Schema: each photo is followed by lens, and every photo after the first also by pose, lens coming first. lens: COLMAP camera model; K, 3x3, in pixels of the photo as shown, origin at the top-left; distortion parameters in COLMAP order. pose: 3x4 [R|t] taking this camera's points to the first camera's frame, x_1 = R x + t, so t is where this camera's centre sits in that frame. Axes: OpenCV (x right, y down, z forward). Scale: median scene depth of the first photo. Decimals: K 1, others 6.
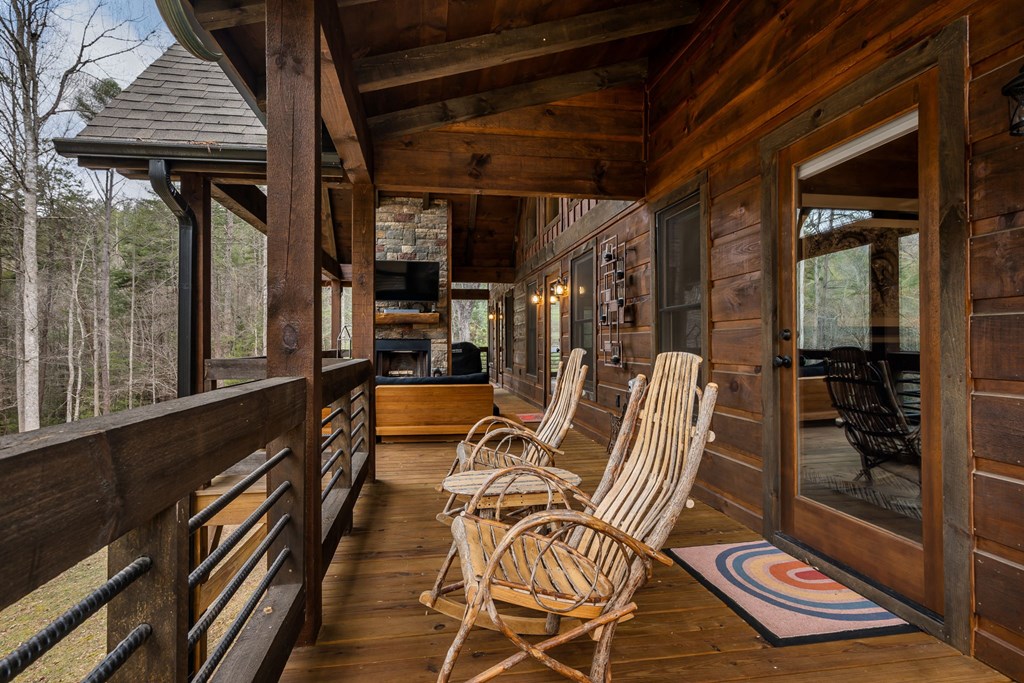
lens RADIAL K [[493.9, 0, 511.4], [0, 493.9, 339.9], [0, 0, 1]] dist [-0.015708, 0.000230]
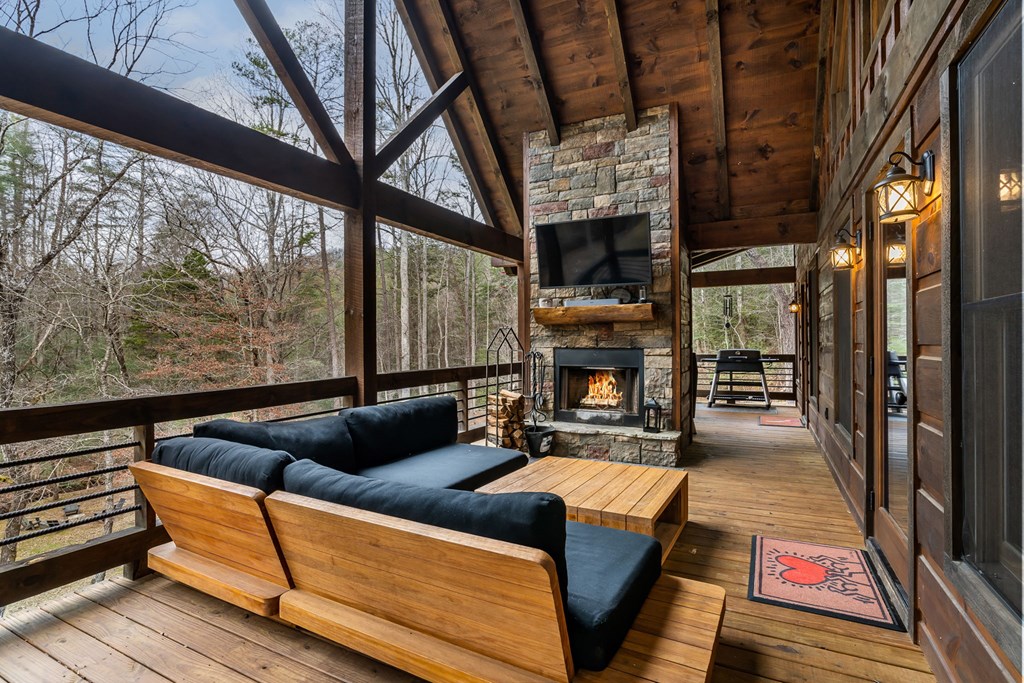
lens RADIAL K [[493.9, 0, 509.7], [0, 493.9, 337.2], [0, 0, 1]] dist [-0.015708, 0.000230]
pose [[0.805847, -0.005286, -0.592100, 0.056536], [0.003382, 0.999985, -0.004324, -0.013015], [0.592114, 0.001482, 0.805853, 0.435793]]
